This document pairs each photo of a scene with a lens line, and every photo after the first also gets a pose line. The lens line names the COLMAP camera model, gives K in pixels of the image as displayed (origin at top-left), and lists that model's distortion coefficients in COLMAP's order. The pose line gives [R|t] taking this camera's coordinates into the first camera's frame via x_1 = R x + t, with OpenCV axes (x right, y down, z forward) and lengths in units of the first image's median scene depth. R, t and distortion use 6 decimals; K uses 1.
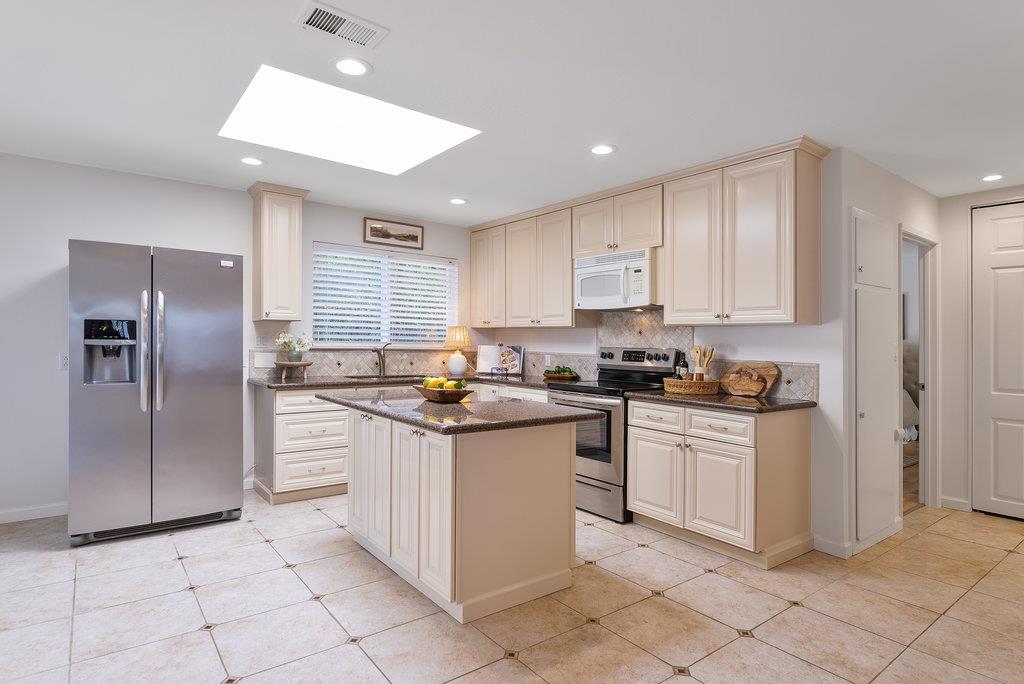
lens RADIAL K [[553.2, 0, 529.5], [0, 553.2, 367.9], [0, 0, 1]] dist [-0.003393, 0.001344]
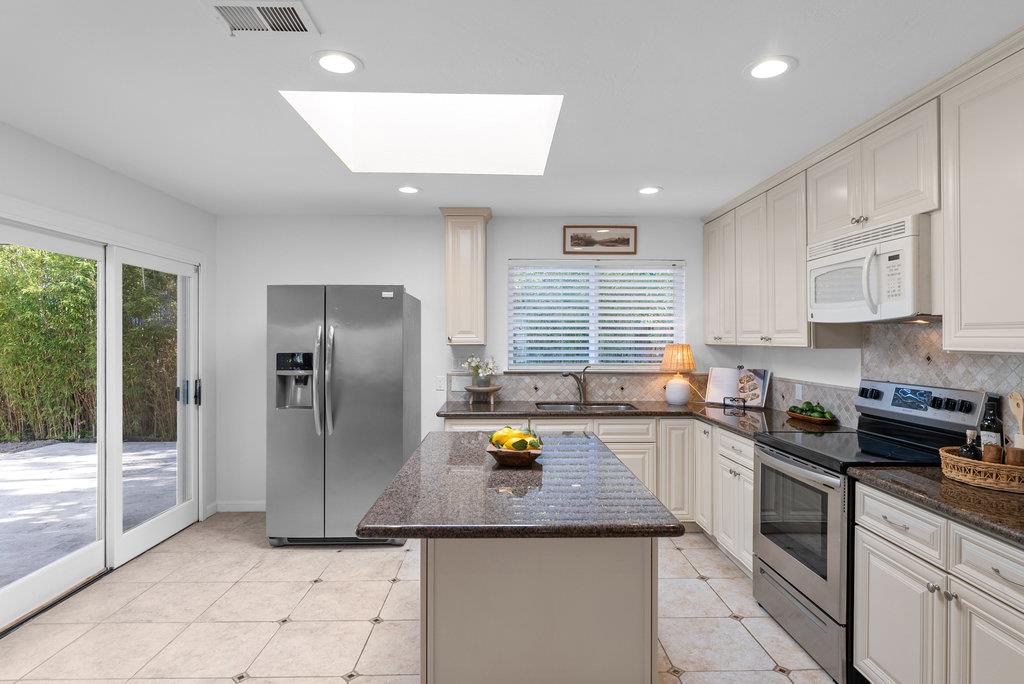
lens RADIAL K [[553.2, 0, 520.3], [0, 553.2, 360.6], [0, 0, 1]] dist [-0.003393, 0.001344]
pose [[0.793128, 0.008675, -0.608993, 0.206524], [-0.016260, 0.999844, -0.006935, -0.048828], [0.608838, 0.015403, 0.793145, 0.261282]]
